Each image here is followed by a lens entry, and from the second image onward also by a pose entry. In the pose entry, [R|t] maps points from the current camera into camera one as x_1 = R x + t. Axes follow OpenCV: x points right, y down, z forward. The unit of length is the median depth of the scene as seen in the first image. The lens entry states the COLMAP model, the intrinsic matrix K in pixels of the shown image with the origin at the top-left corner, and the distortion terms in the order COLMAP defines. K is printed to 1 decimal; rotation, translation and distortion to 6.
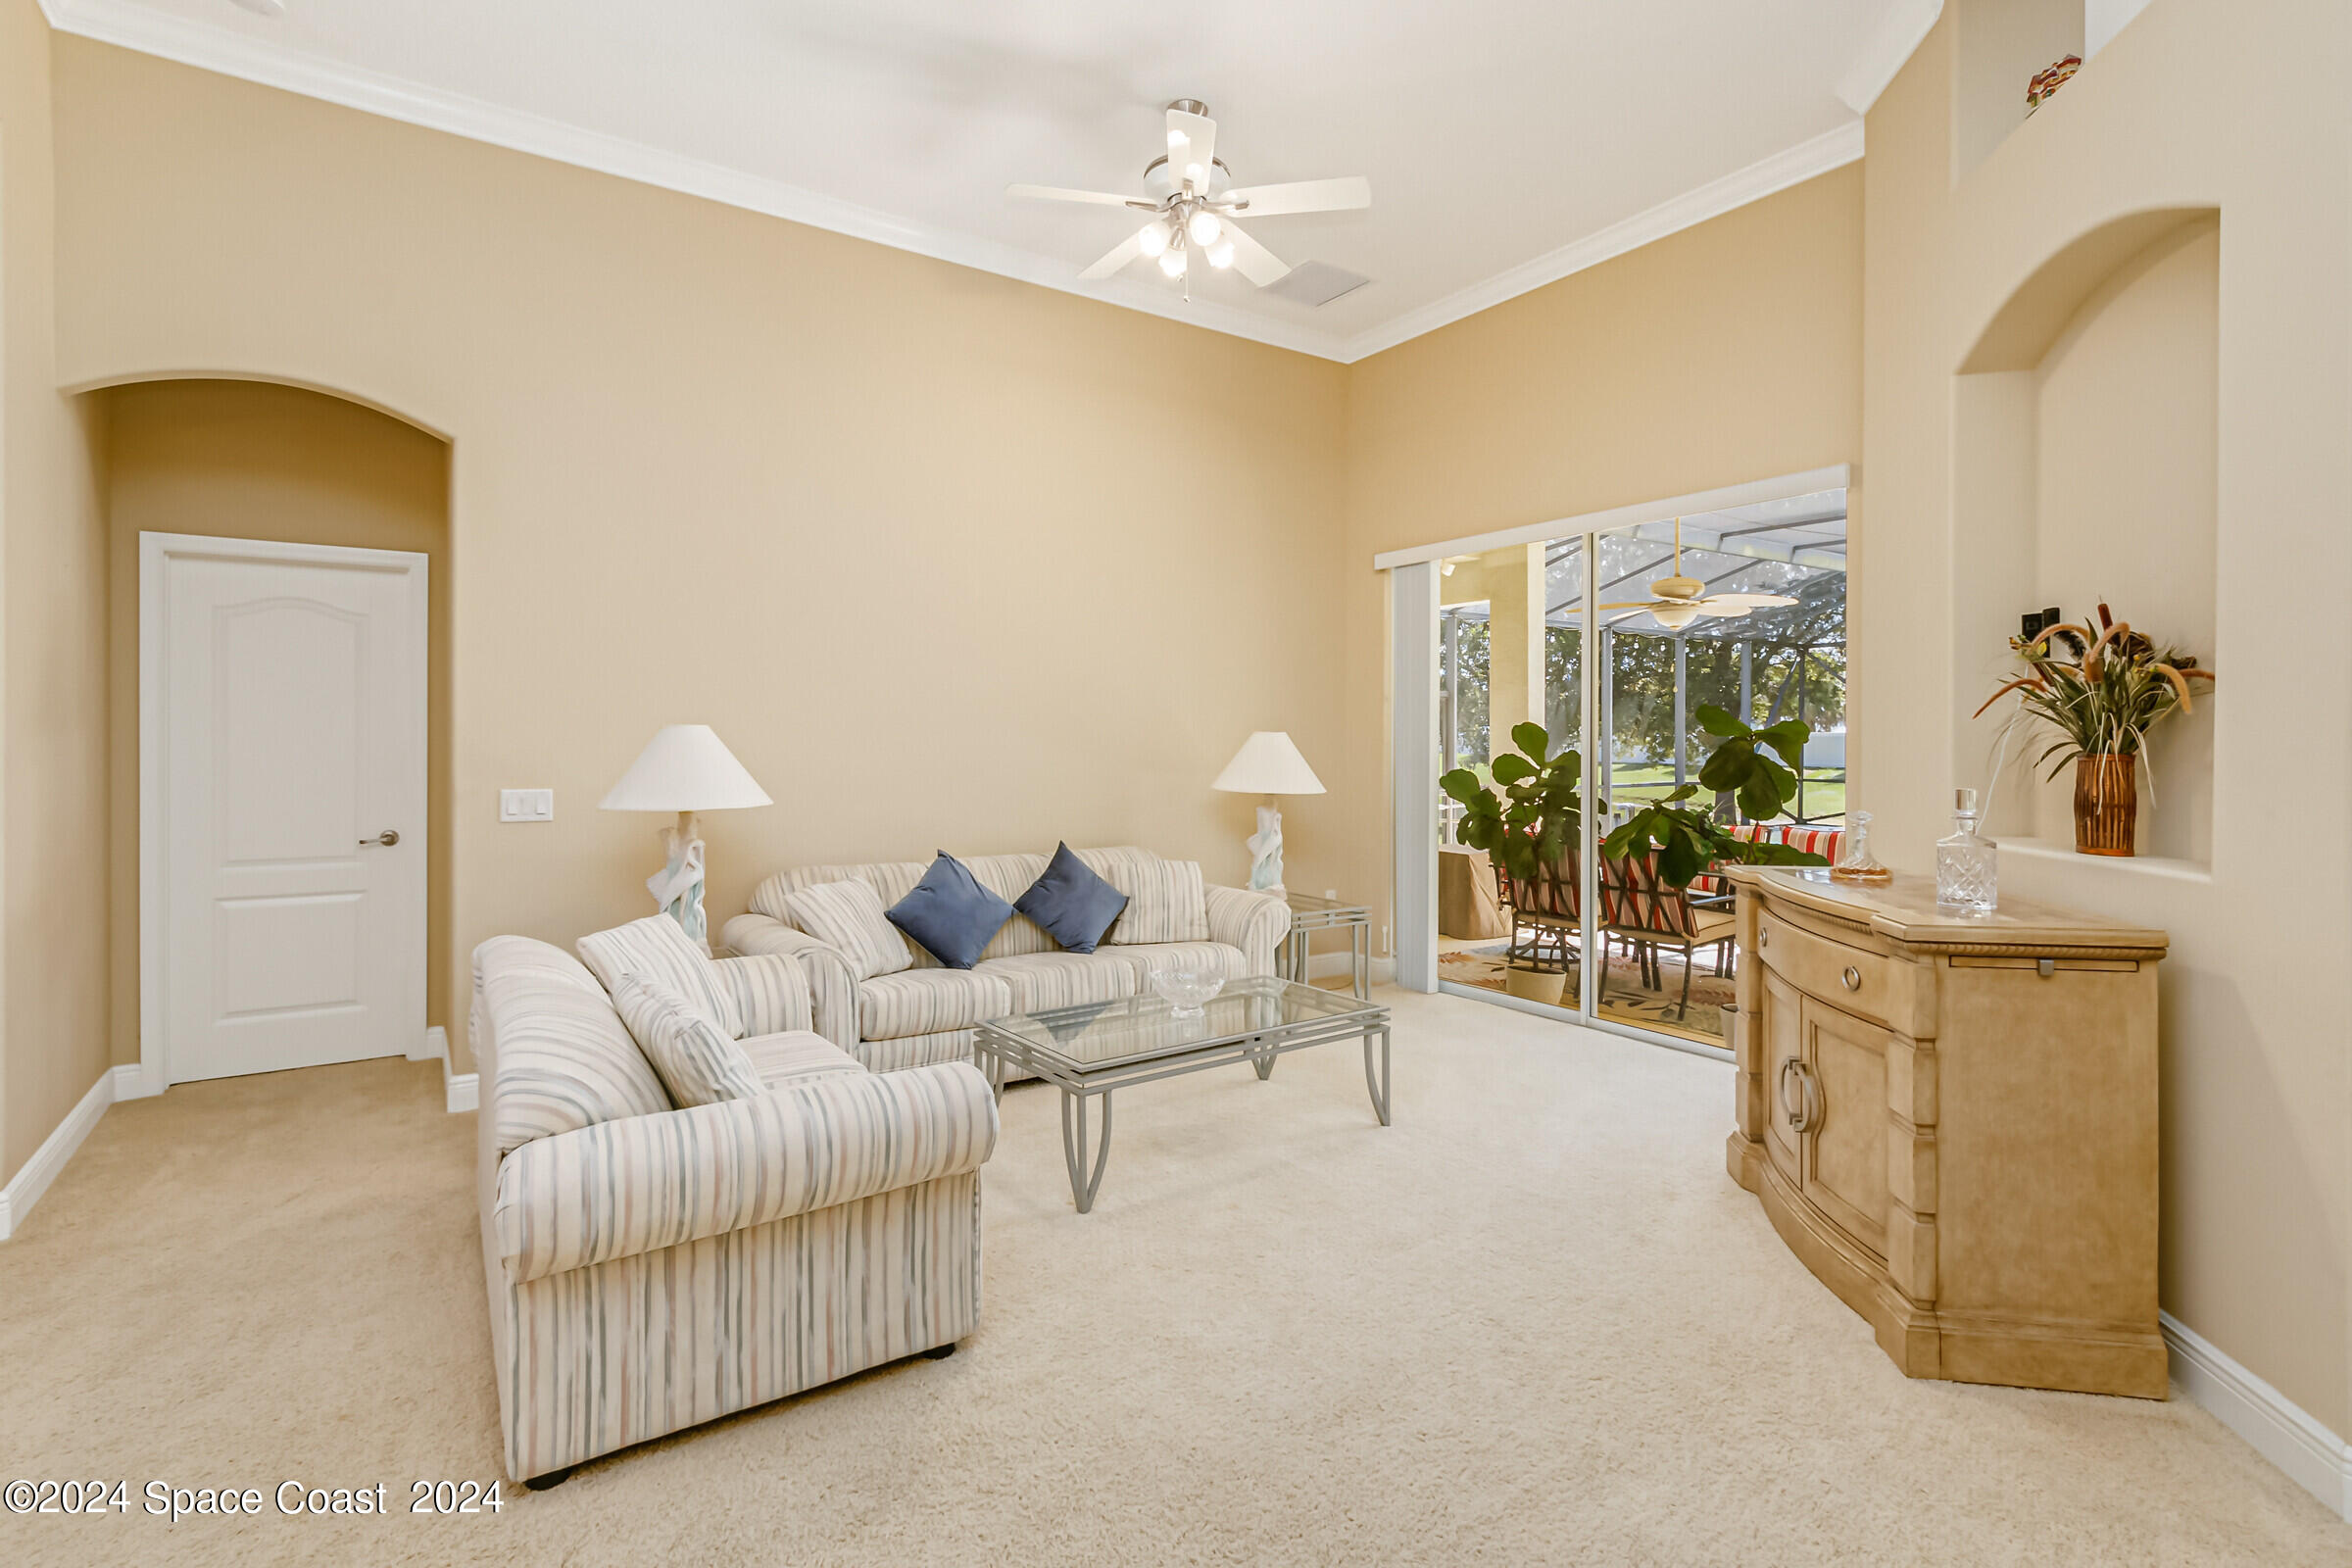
lens RADIAL K [[1103.1, 0, 1163.2], [0, 1103.1, 744.3], [0, 0, 1]] dist [0.004342, 0.000246]
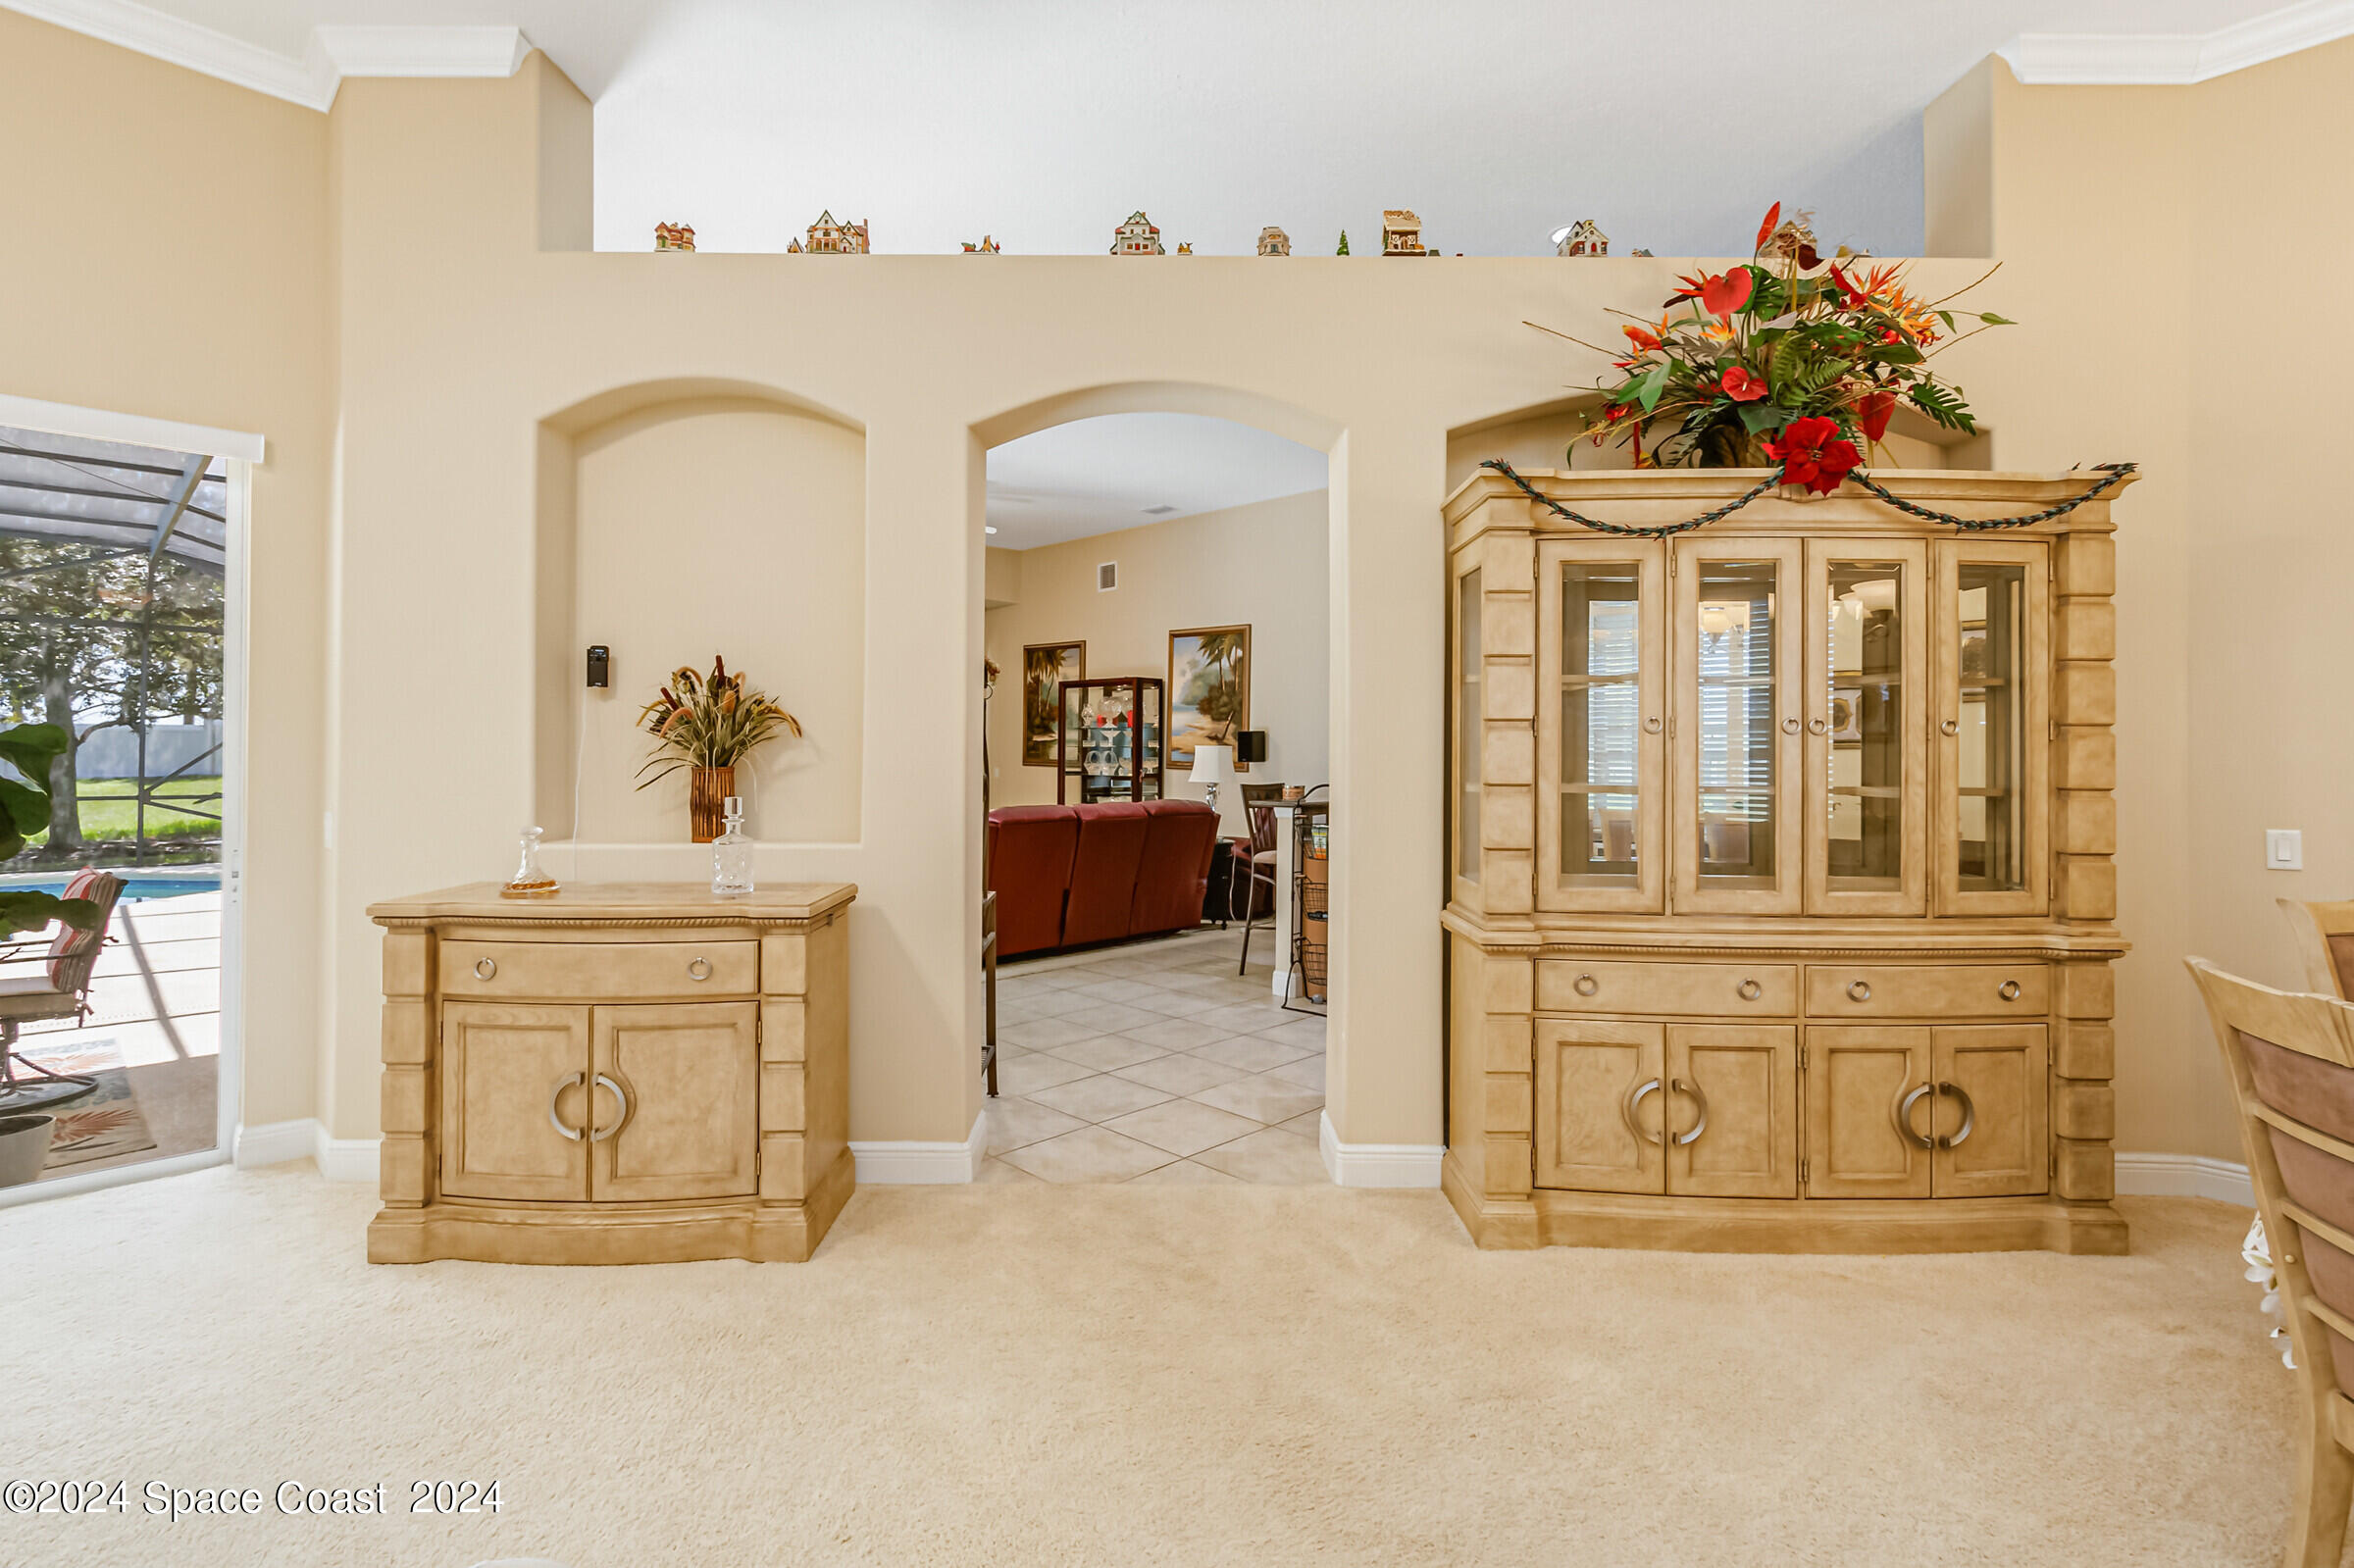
lens RADIAL K [[1103.9, 0, 1164.2], [0, 1103.9, 744.3], [0, 0, 1]] dist [0.004342, 0.000246]
pose [[-0.185675, 0.002960, 0.982607, -0.318422], [-0.005341, 0.999978, -0.004022, -0.009532], [-0.982597, -0.005995, -0.185656, 0.398402]]
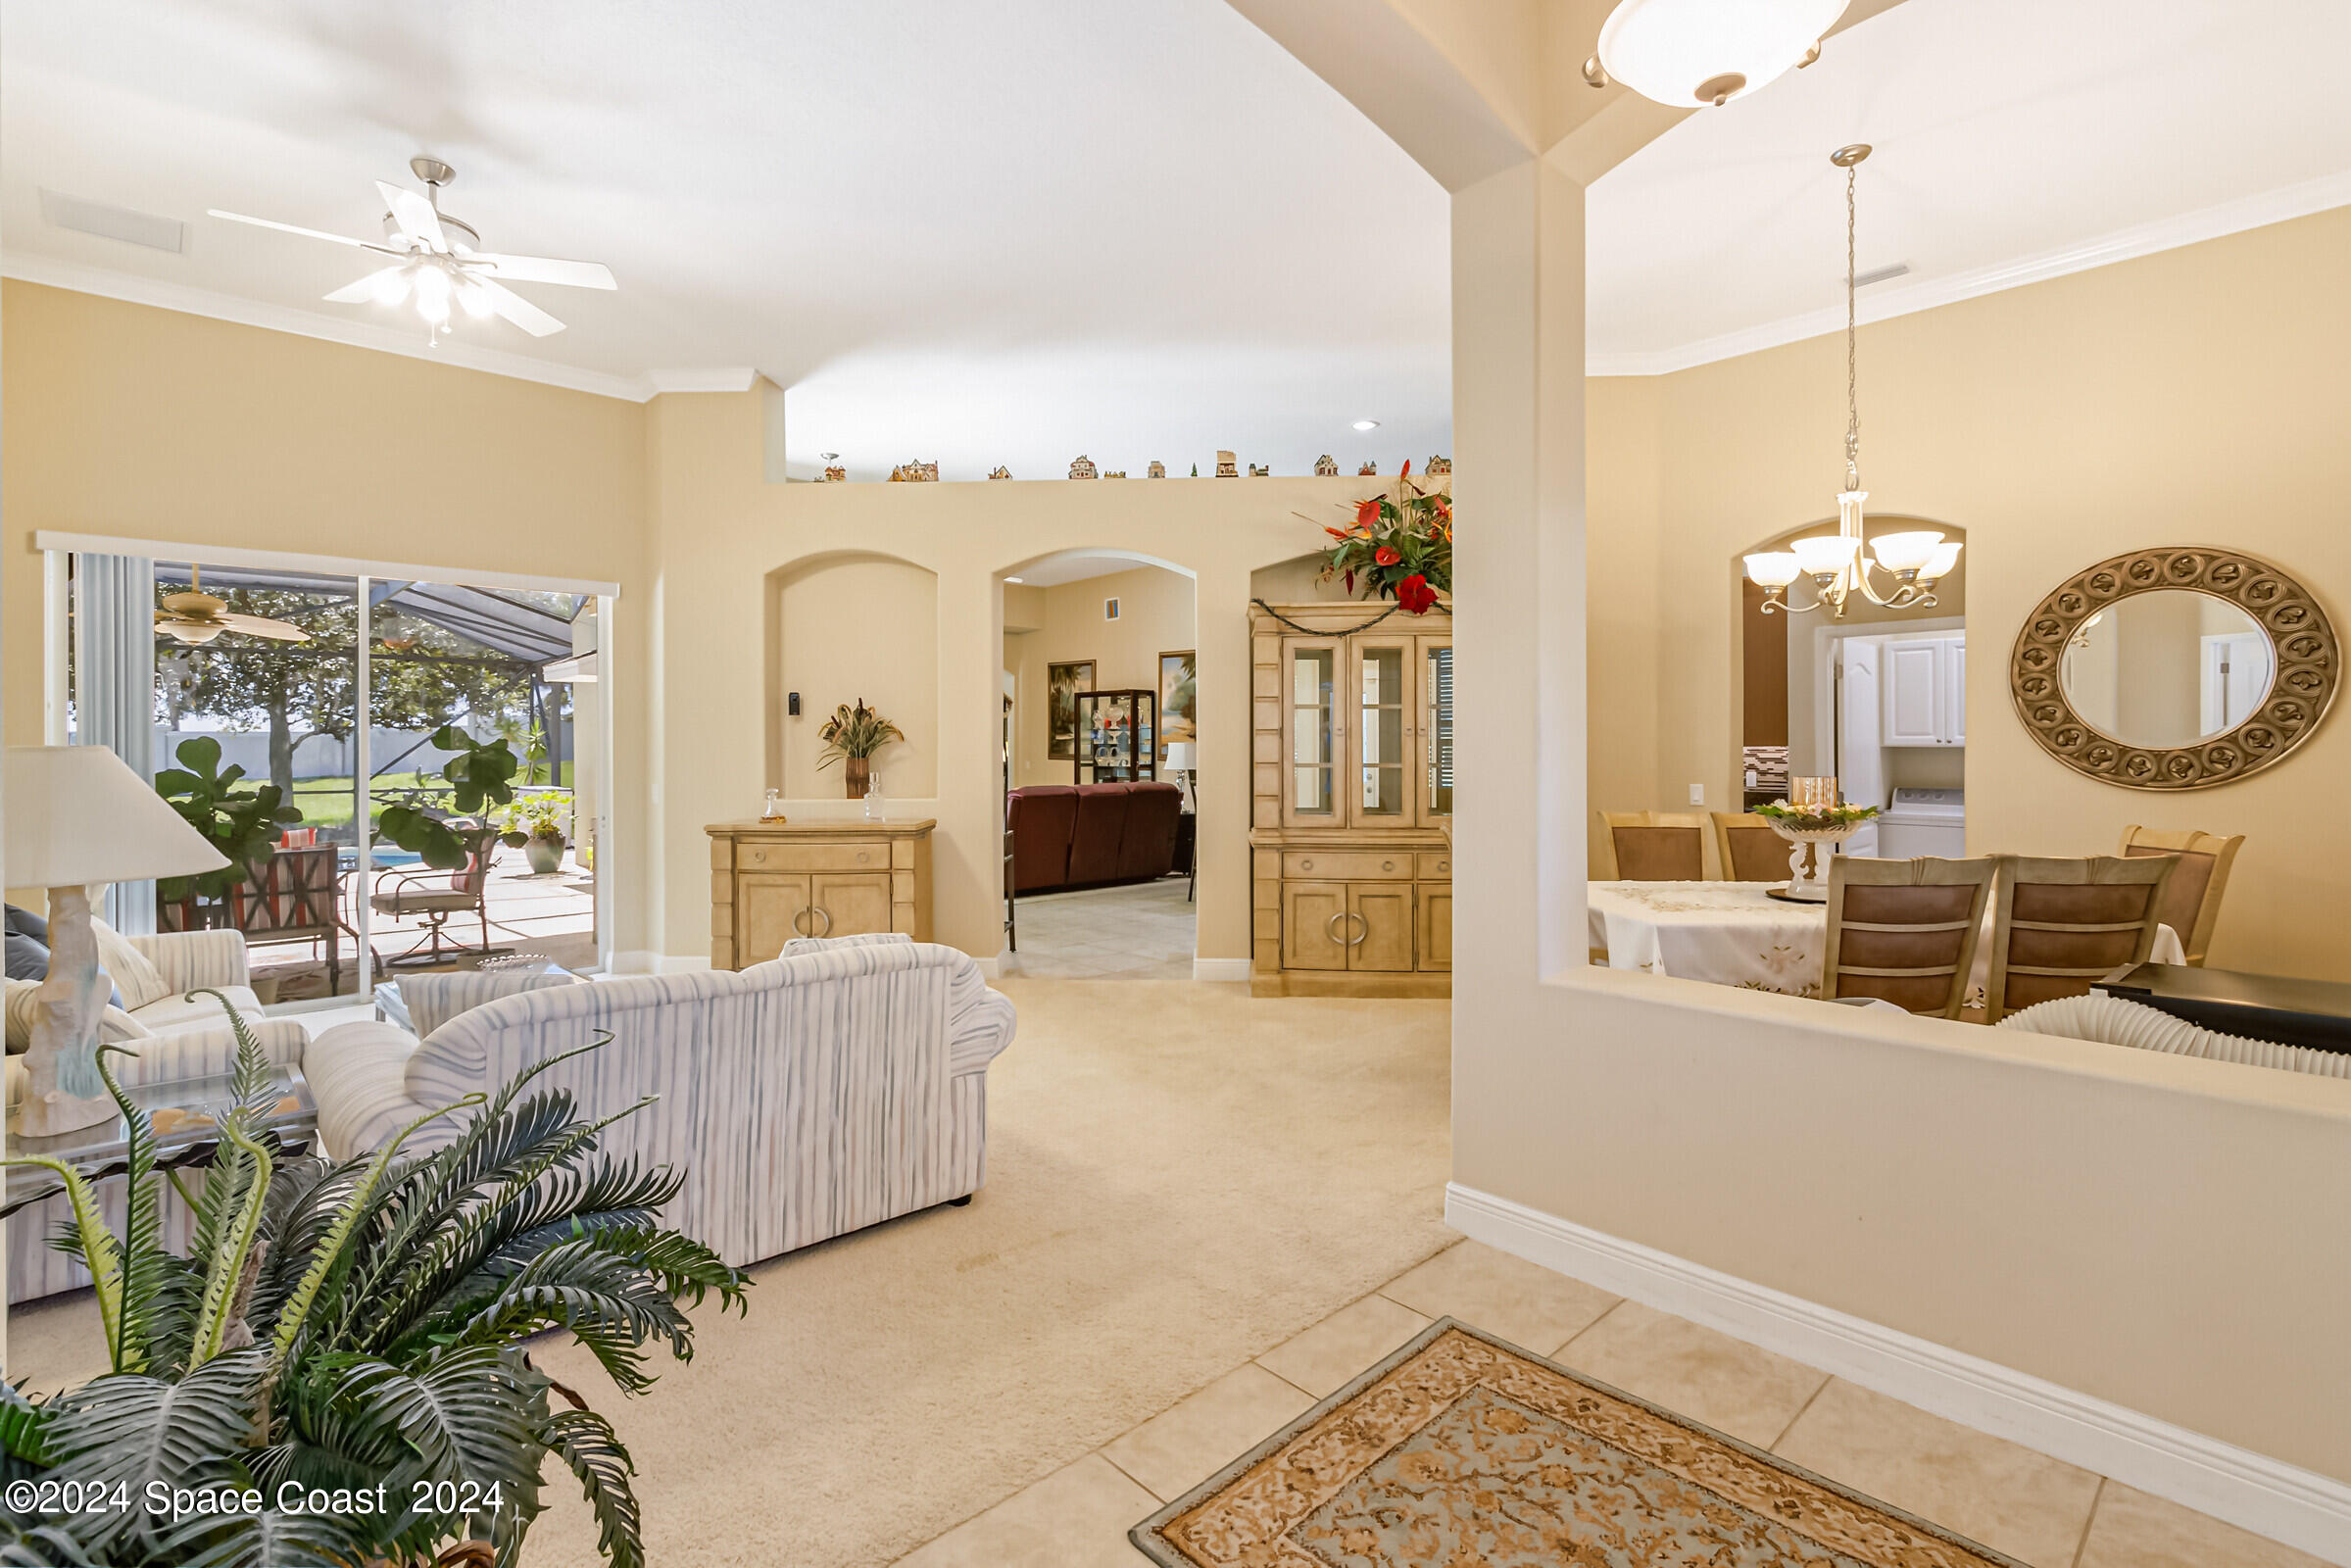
lens RADIAL K [[1102.6, 0, 1162.7], [0, 1102.6, 744.3], [0, 0, 1]] dist [0.004342, 0.000246]
pose [[-0.146192, 0.000327, 0.989256, -0.954355], [0.003890, 0.999992, 0.000244, -0.011644], [-0.989249, 0.003884, -0.146192, 0.383557]]
